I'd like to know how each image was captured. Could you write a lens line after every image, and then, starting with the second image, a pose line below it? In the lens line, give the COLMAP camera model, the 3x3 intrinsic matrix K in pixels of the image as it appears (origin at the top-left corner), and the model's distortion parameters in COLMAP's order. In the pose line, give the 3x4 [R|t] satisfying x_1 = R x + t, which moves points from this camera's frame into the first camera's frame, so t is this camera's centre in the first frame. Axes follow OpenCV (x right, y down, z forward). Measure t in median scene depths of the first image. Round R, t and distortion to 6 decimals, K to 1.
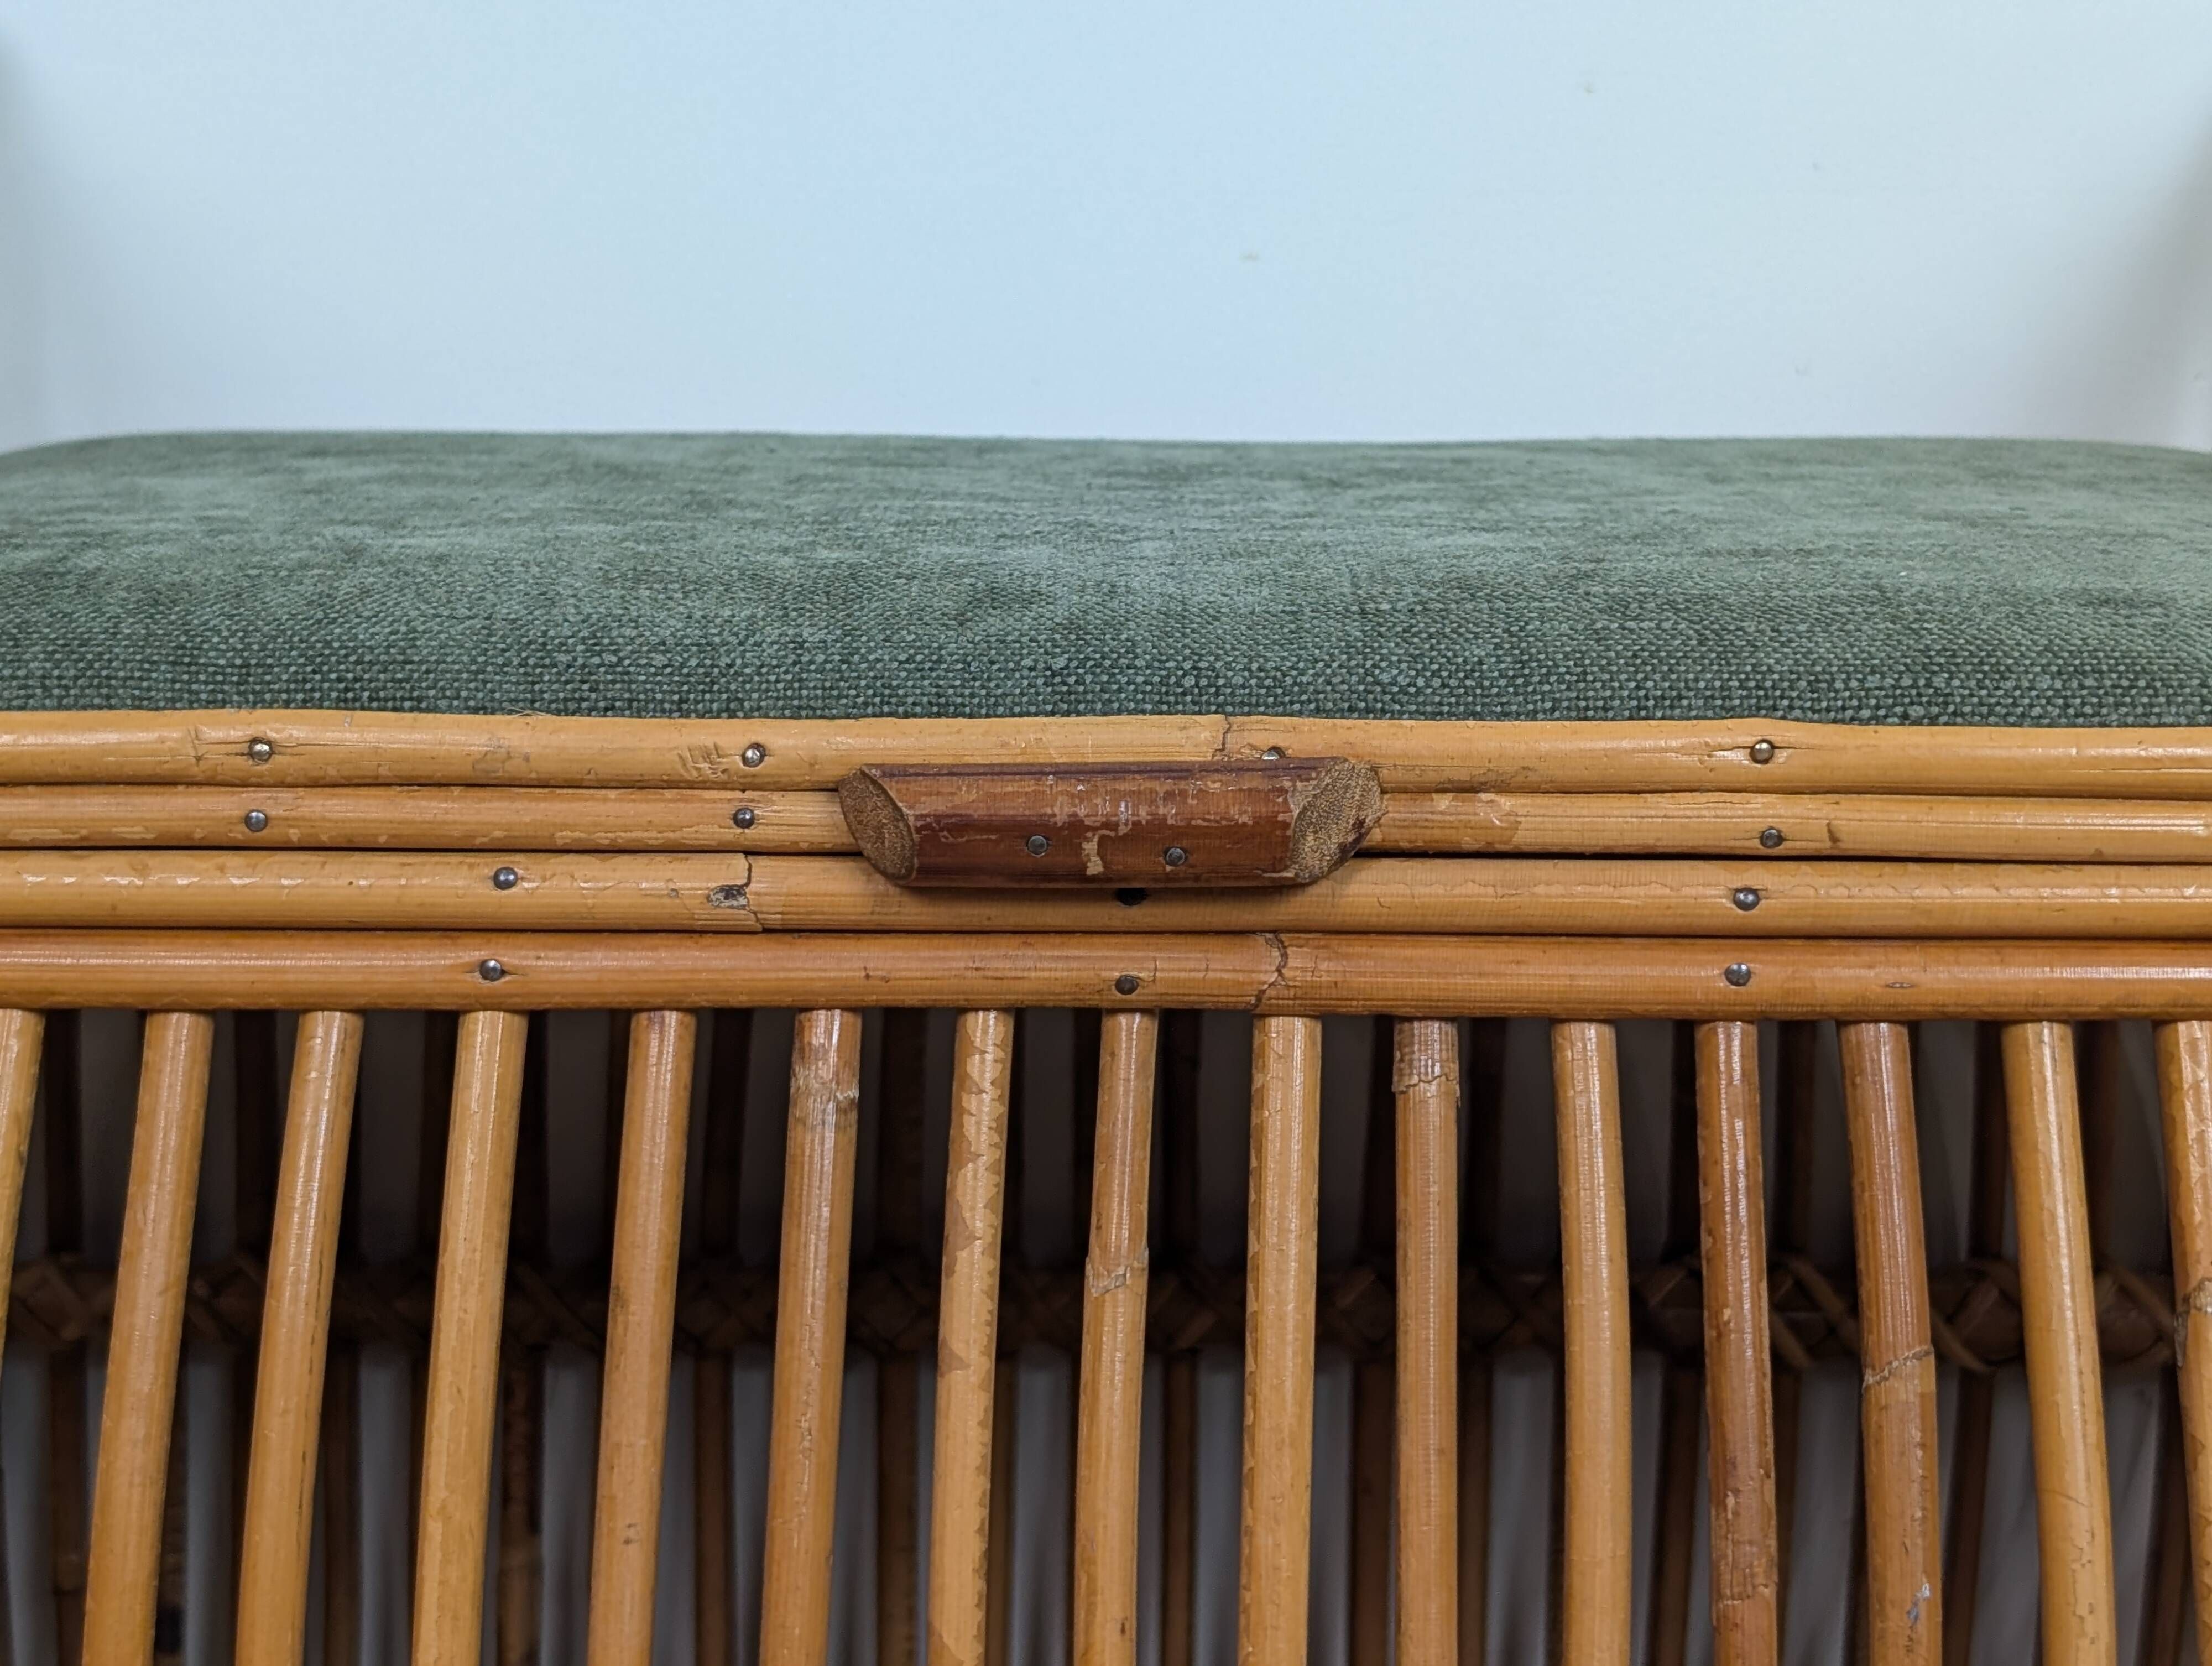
lens RADIAL K [[4024.1, 0, 1126.4], [0, 4024.1, 863.4], [0, 0, 1]] dist [0.181262, 0.000000]
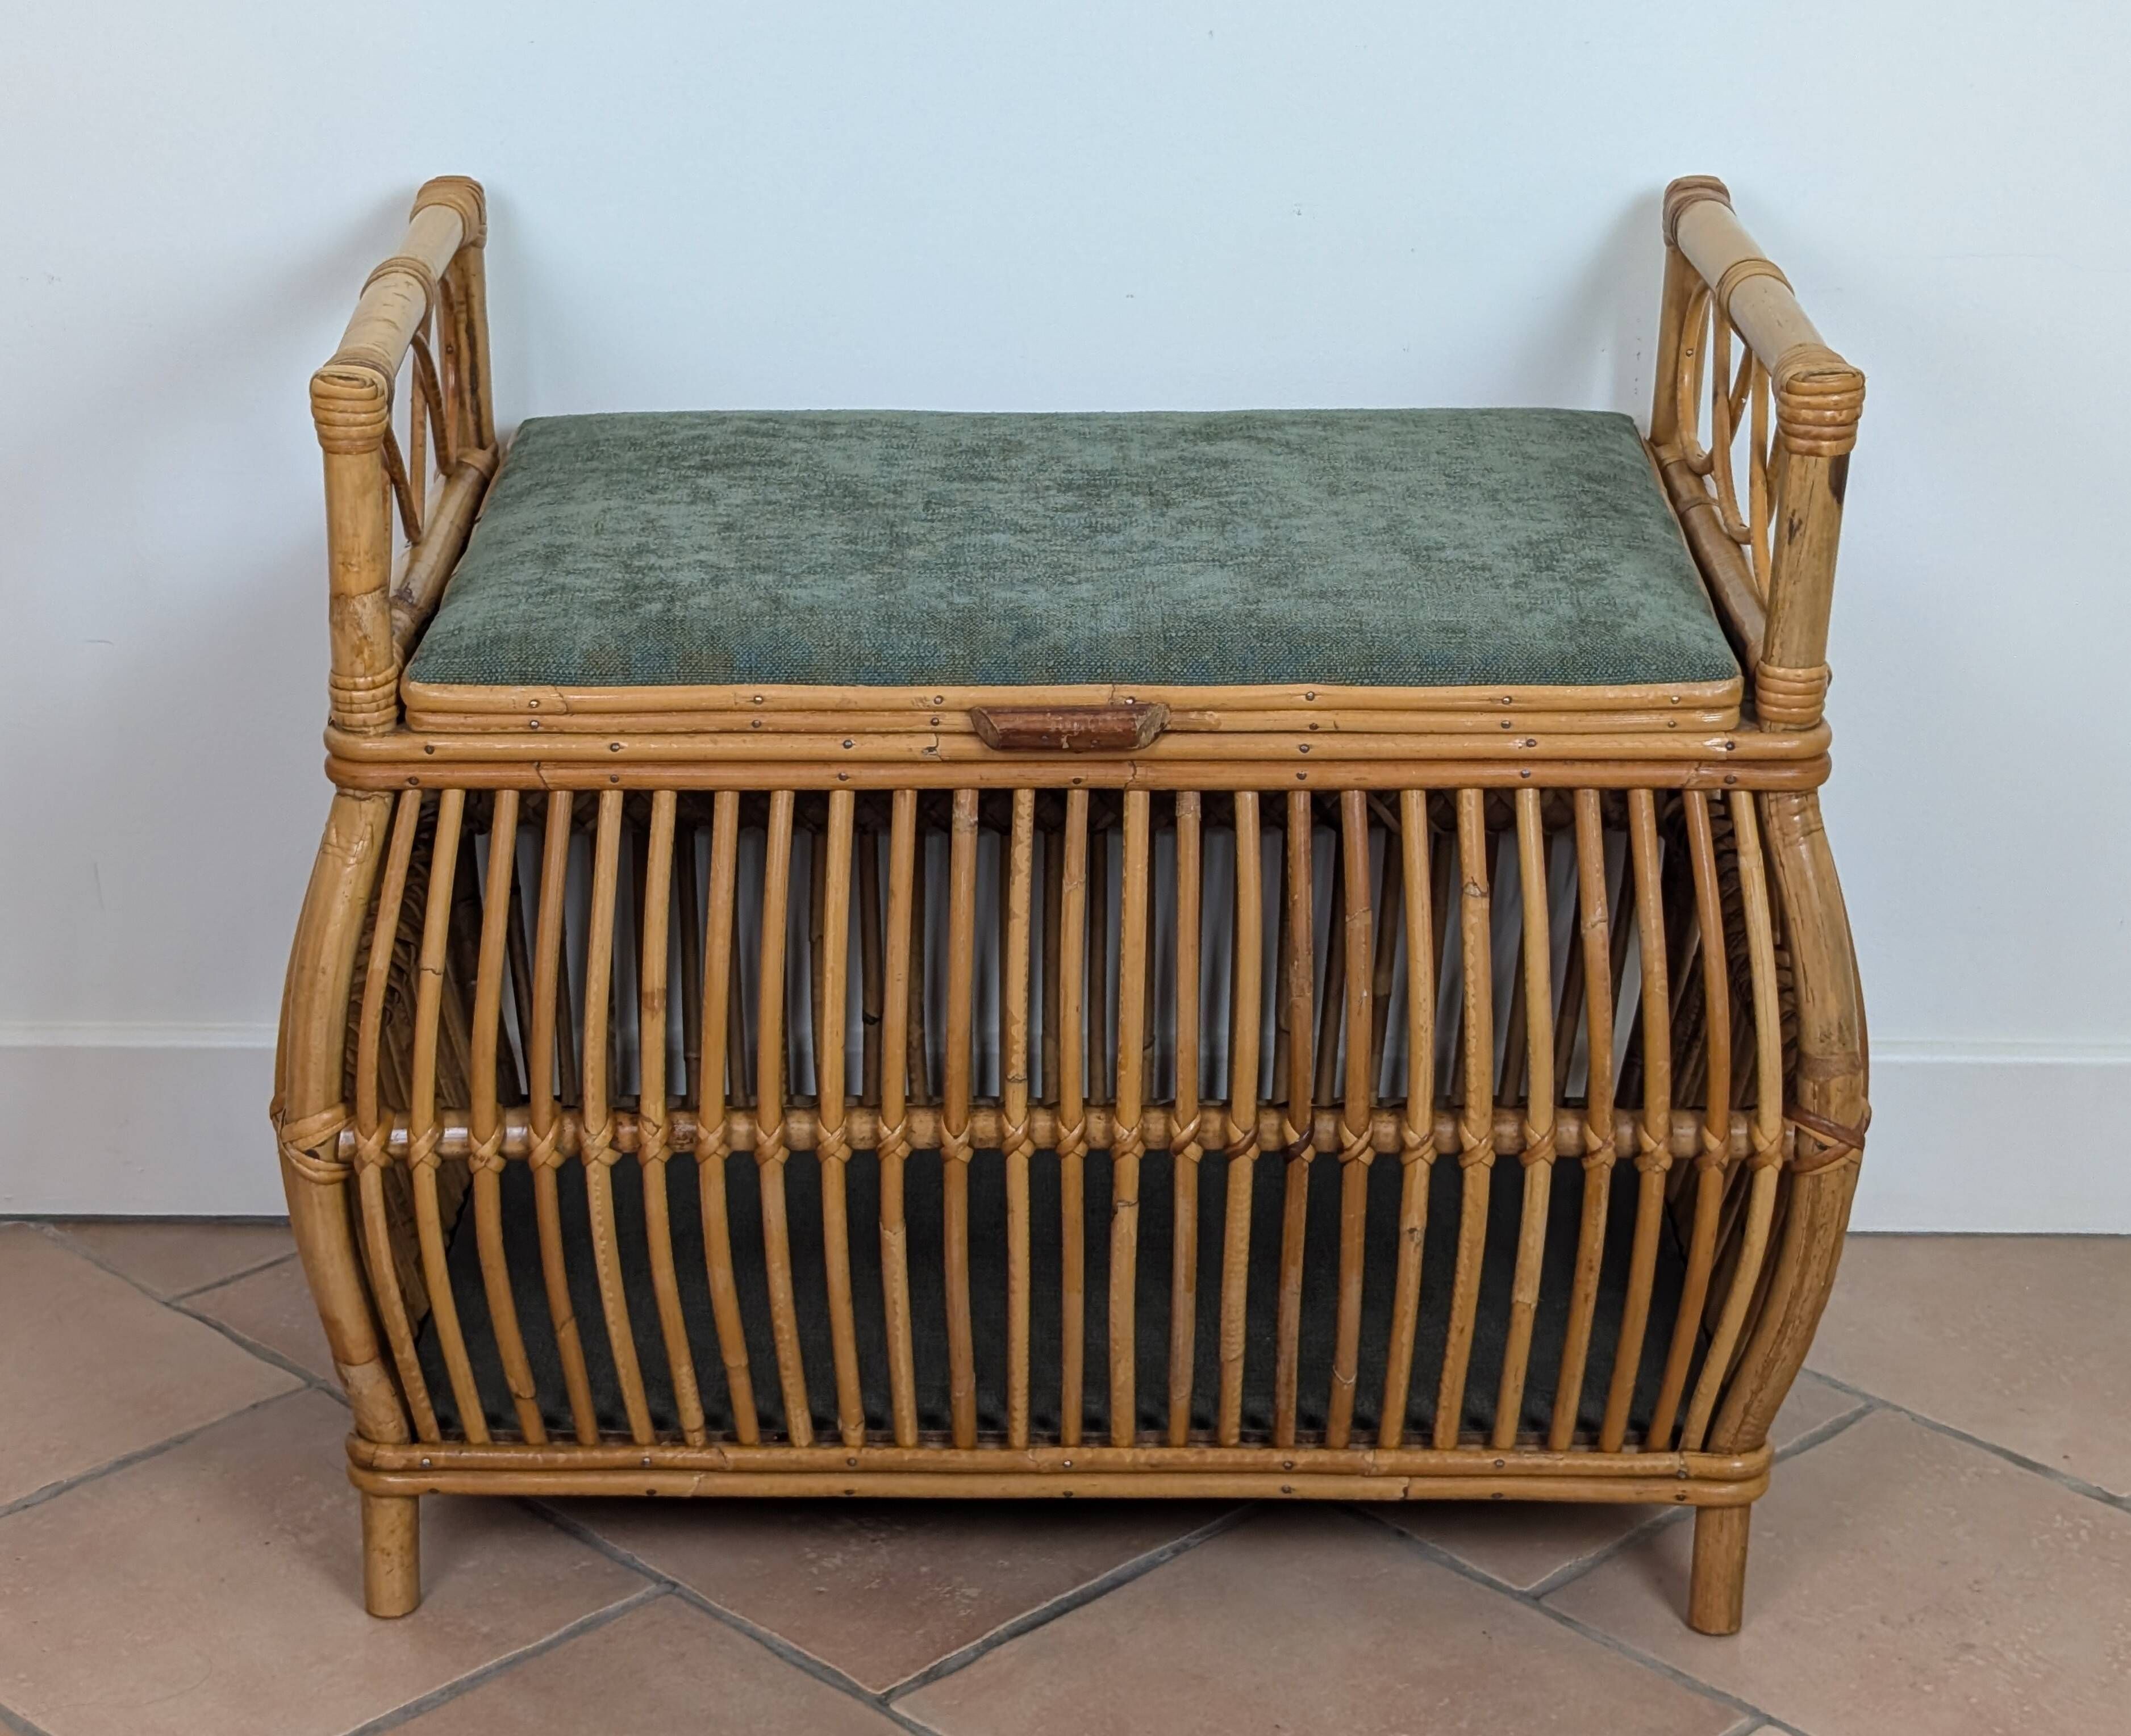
lens RADIAL K [[4768.8, 0, 1000.6], [0, 4768.8, 816.4], [0, 0, 1]] dist [0.213705, 0.000000]
pose [[0.999908, -0.009680, -0.009471, -0.021307], [0.011433, 0.978231, 0.207205, -0.609839], [0.007259, -0.207295, 0.978252, -2.136921]]
